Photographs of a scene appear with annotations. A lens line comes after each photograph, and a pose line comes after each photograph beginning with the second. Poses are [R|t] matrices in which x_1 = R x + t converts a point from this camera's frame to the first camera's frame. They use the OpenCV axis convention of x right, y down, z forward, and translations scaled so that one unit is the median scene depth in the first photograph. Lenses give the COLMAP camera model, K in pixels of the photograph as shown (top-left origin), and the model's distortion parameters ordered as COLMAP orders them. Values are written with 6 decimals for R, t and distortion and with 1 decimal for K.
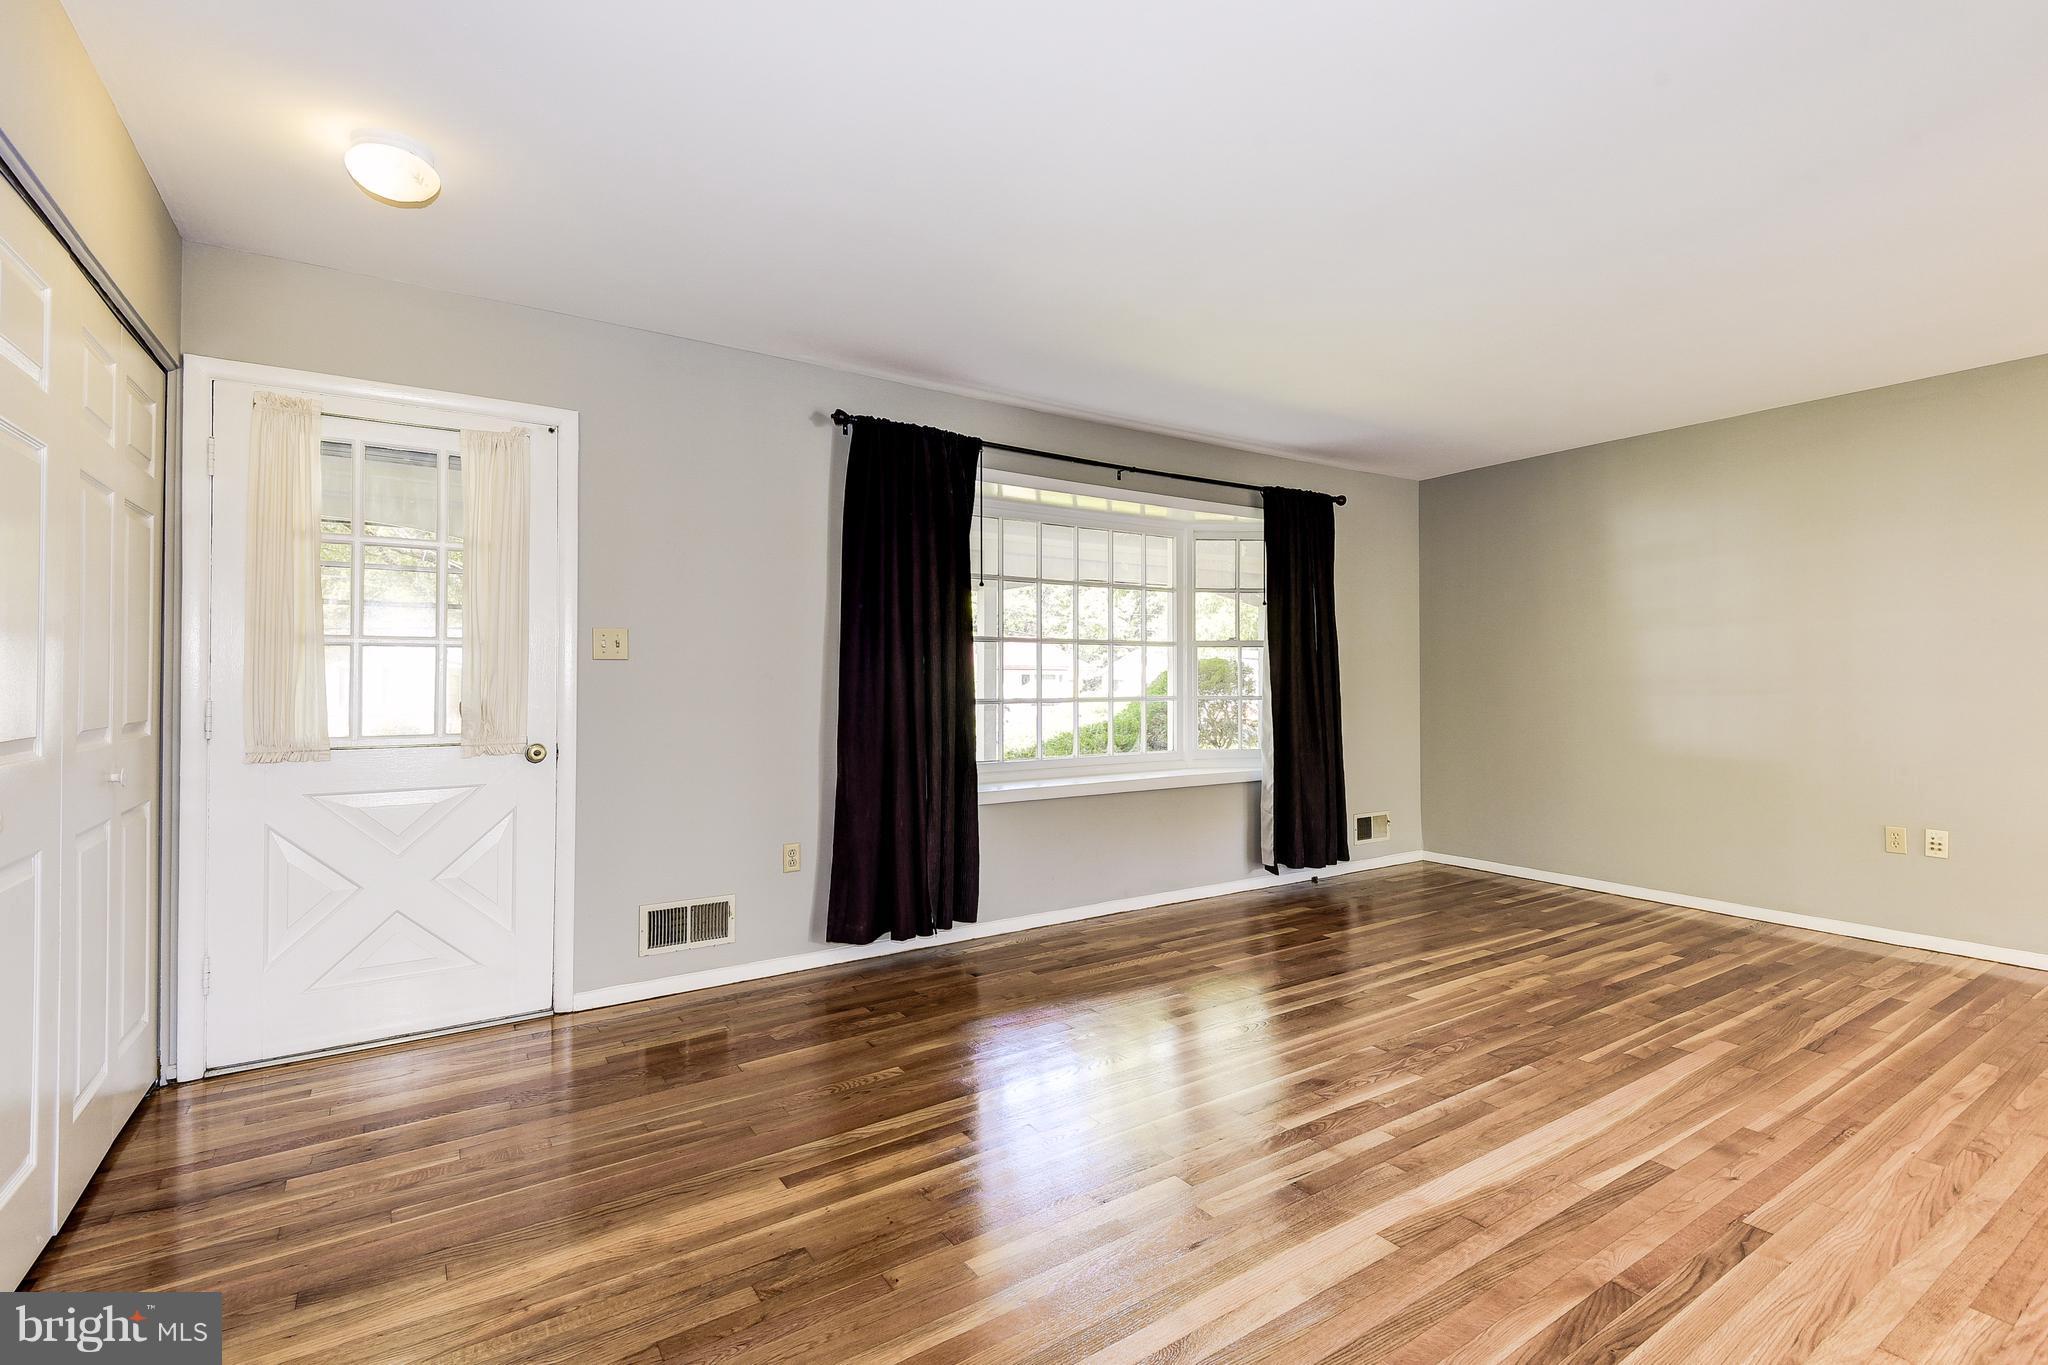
lens RADIAL K [[949.9, 0, 989.3], [0, 949.9, 677.9], [0, 0, 1]] dist [0.015755, -0.001100]
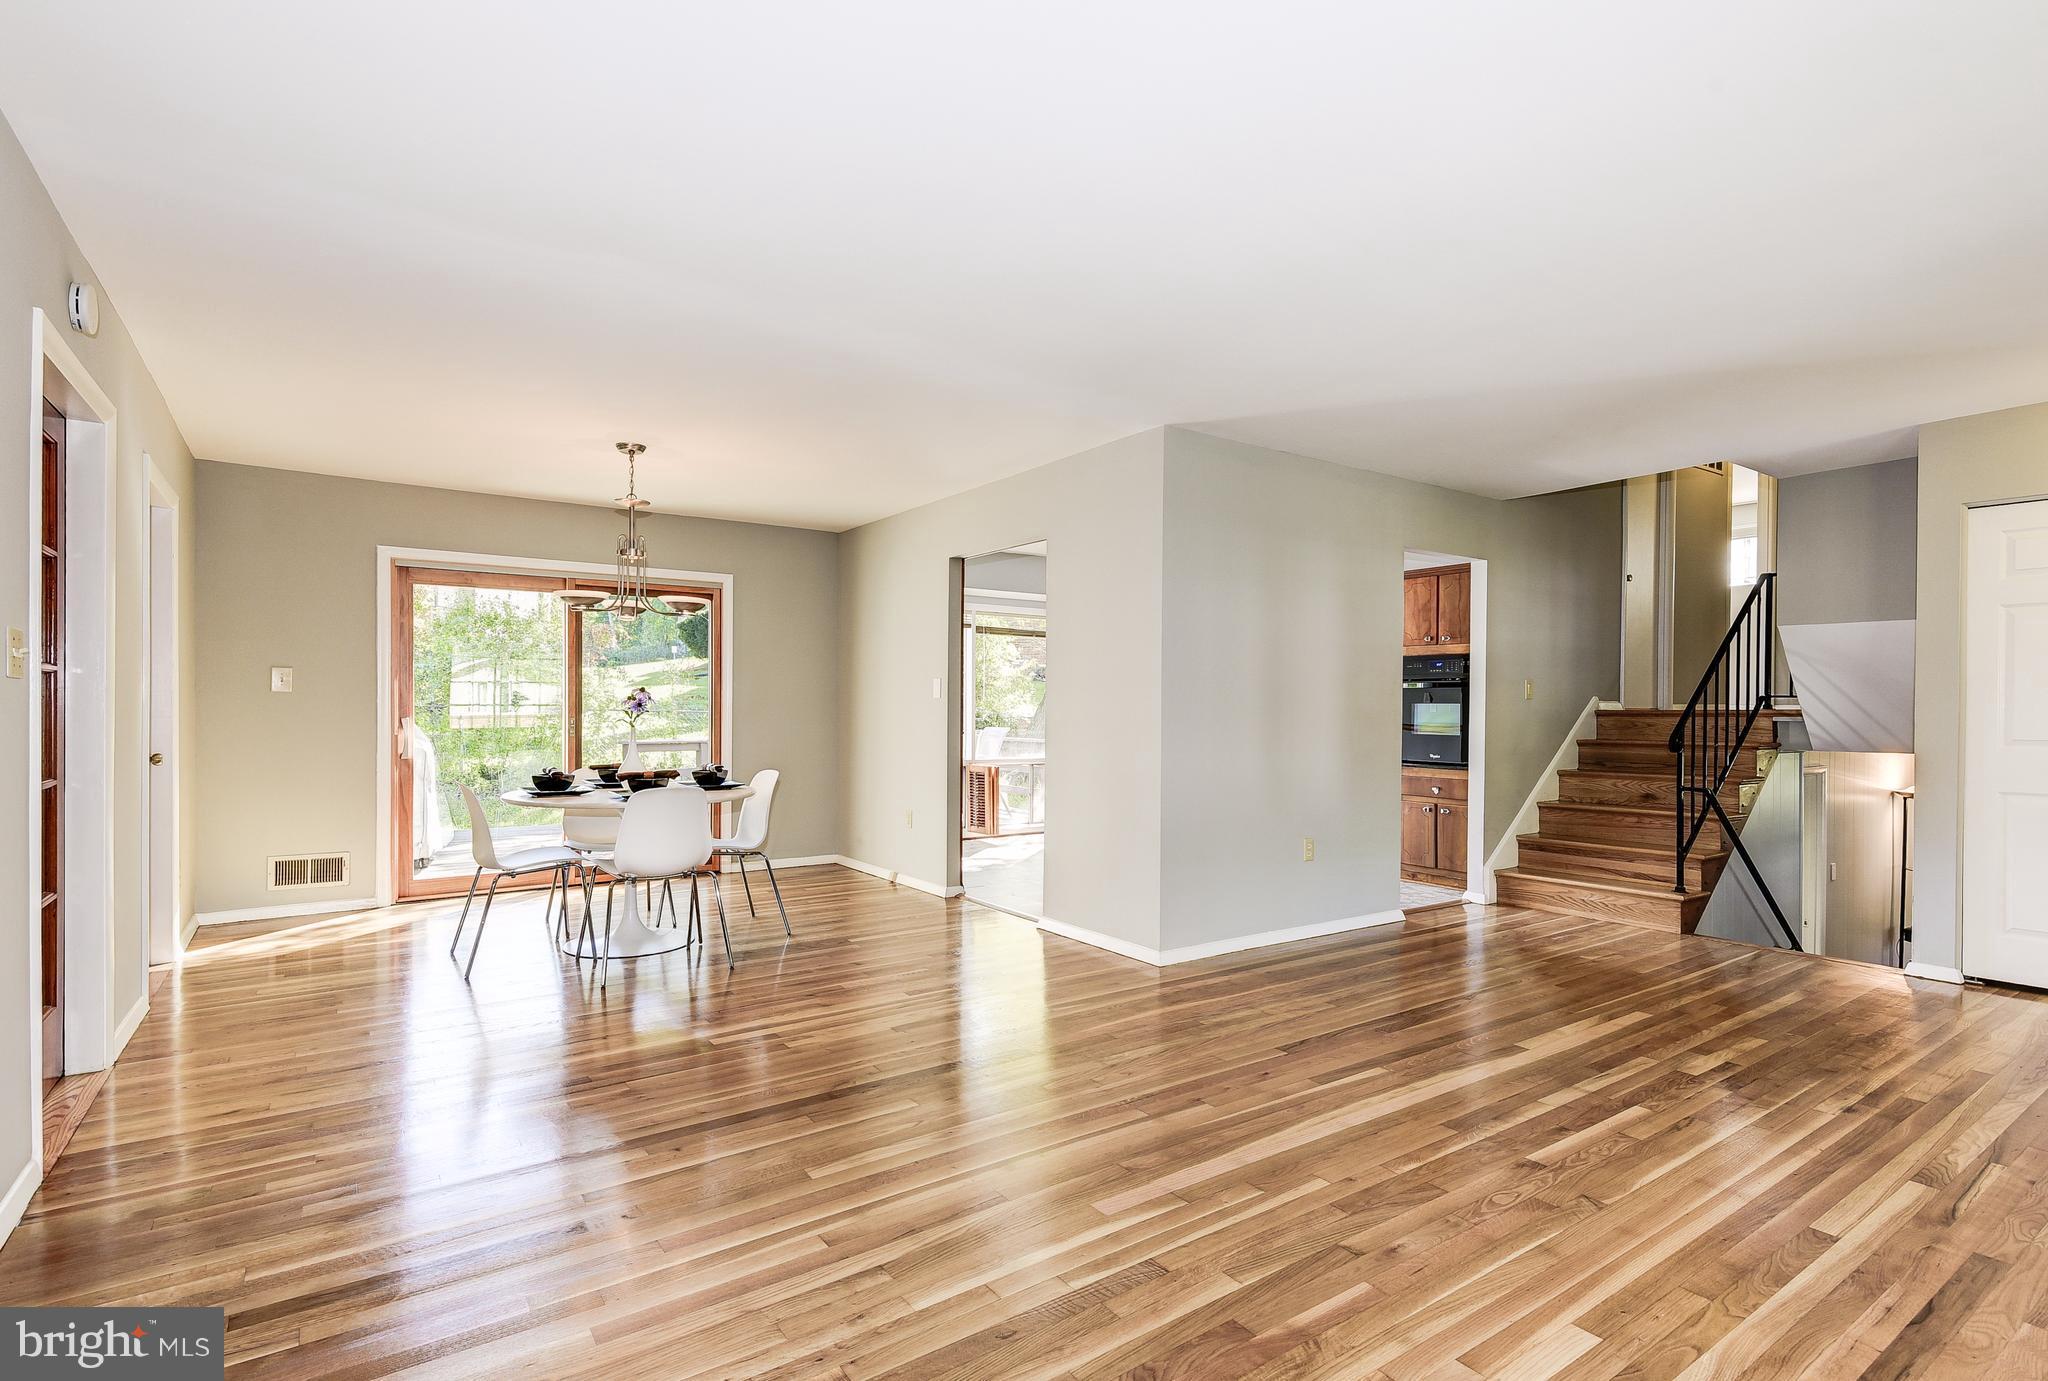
lens RADIAL K [[914.8, 0, 995.8], [0, 914.8, 707.1], [0, 0, 1]] dist [0.029674, -0.016063]
pose [[-0.999913, -0.011634, 0.006231, 0.800816], [-0.011599, 0.999917, 0.005603, 0.014065], [-0.006296, 0.005530, -0.999965, 1.579915]]
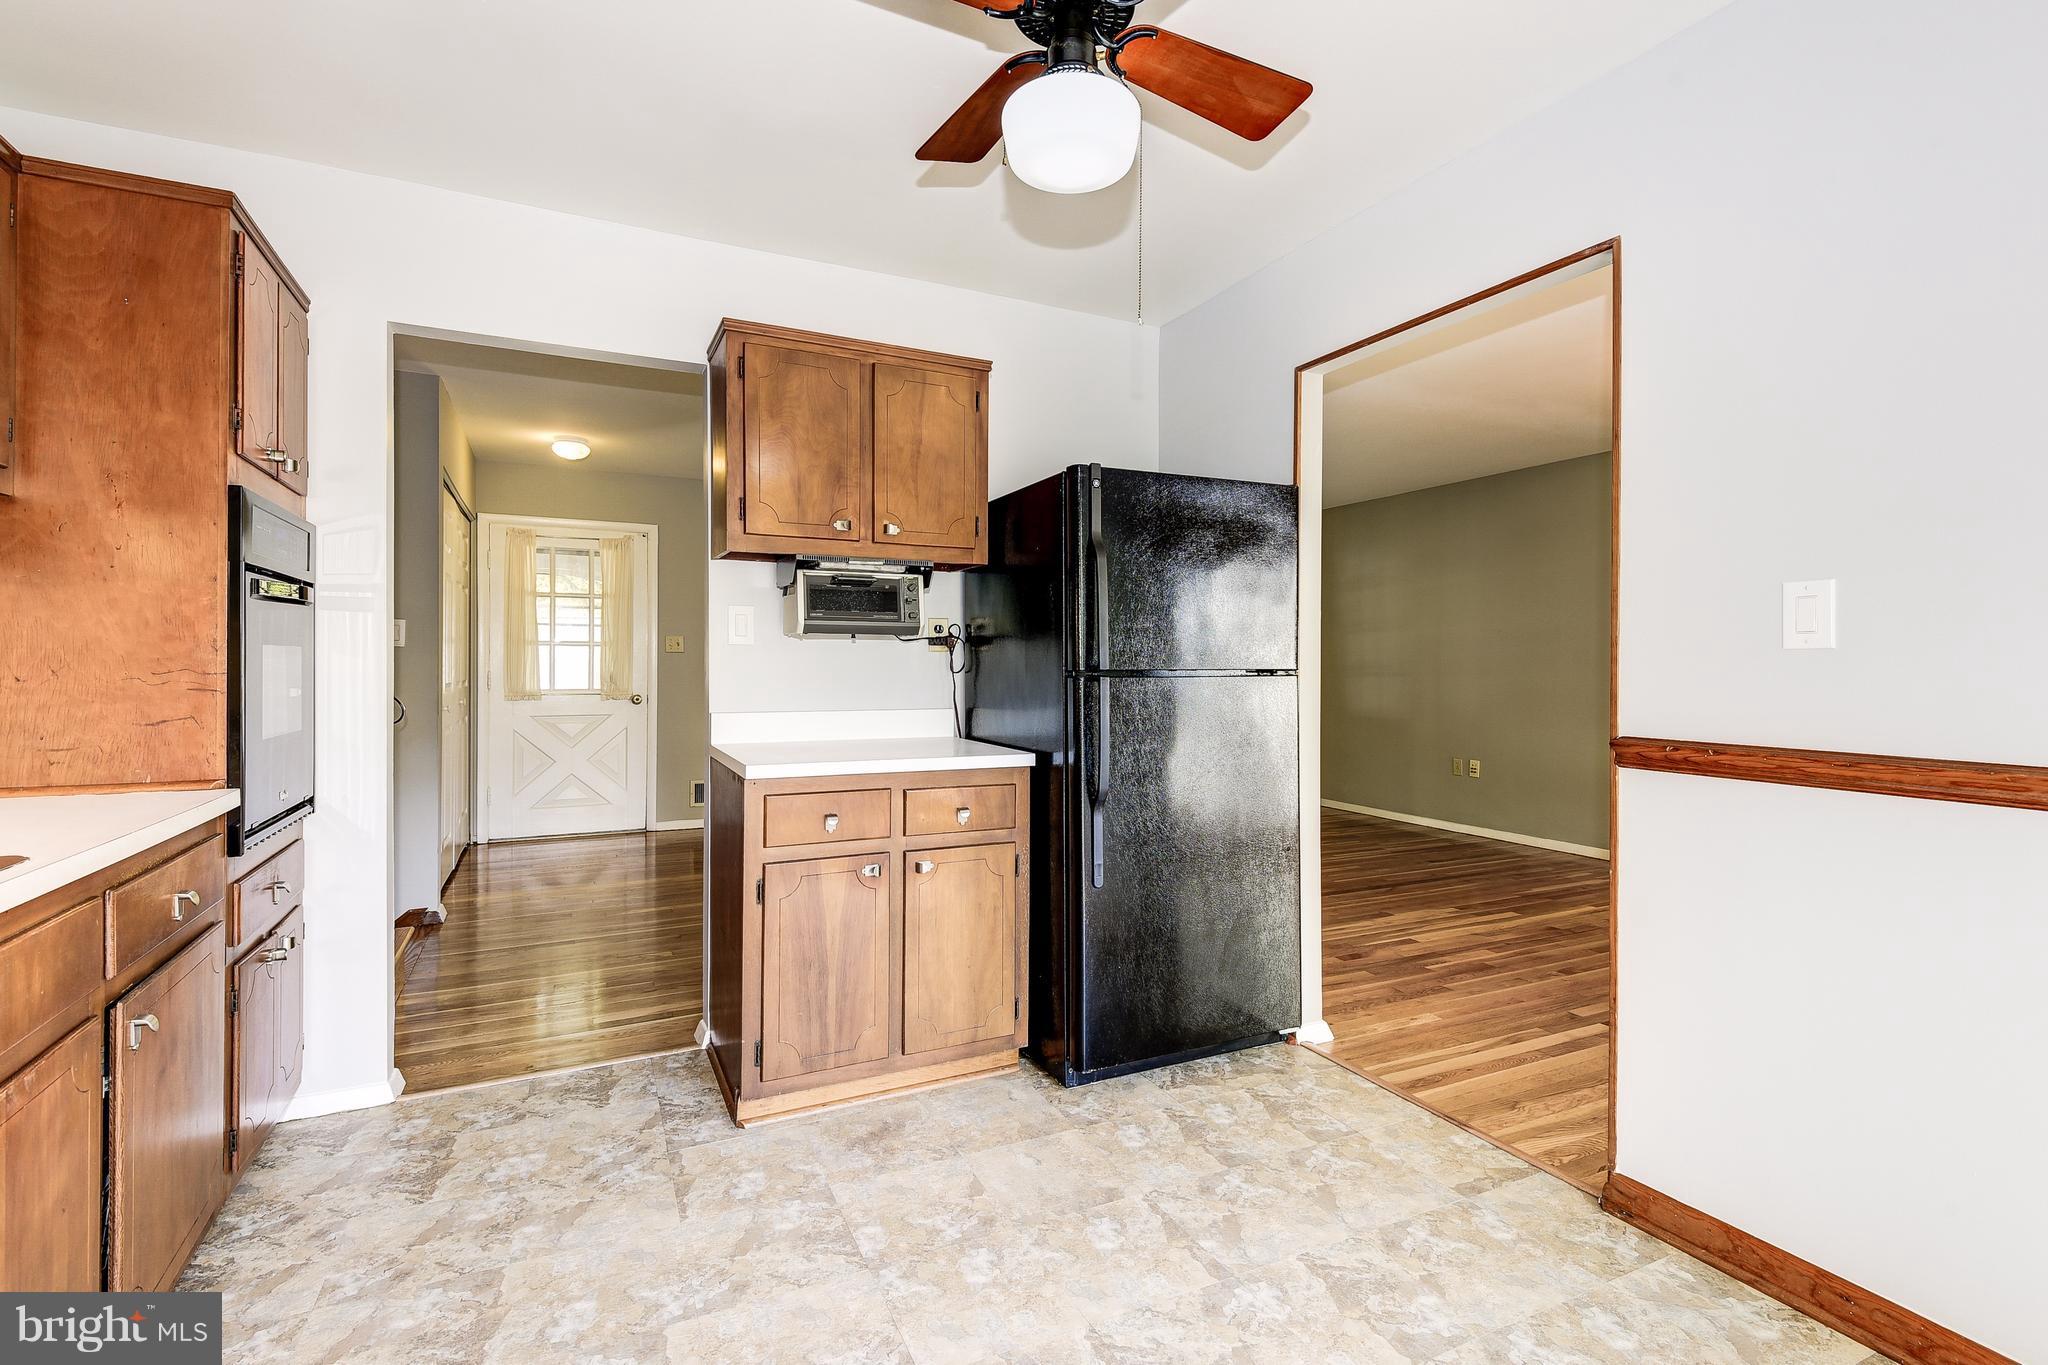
lens RADIAL K [[965.5, 0, 1031.0], [0, 965.5, 667.5], [0, 0, 1]] dist [0.034916, -0.020808]
pose [[0.991129, 0.004450, -0.132826, 0.582156], [-0.004148, 0.999988, 0.002553, 0.003639], [0.132836, -0.001979, 0.991136, -0.857441]]
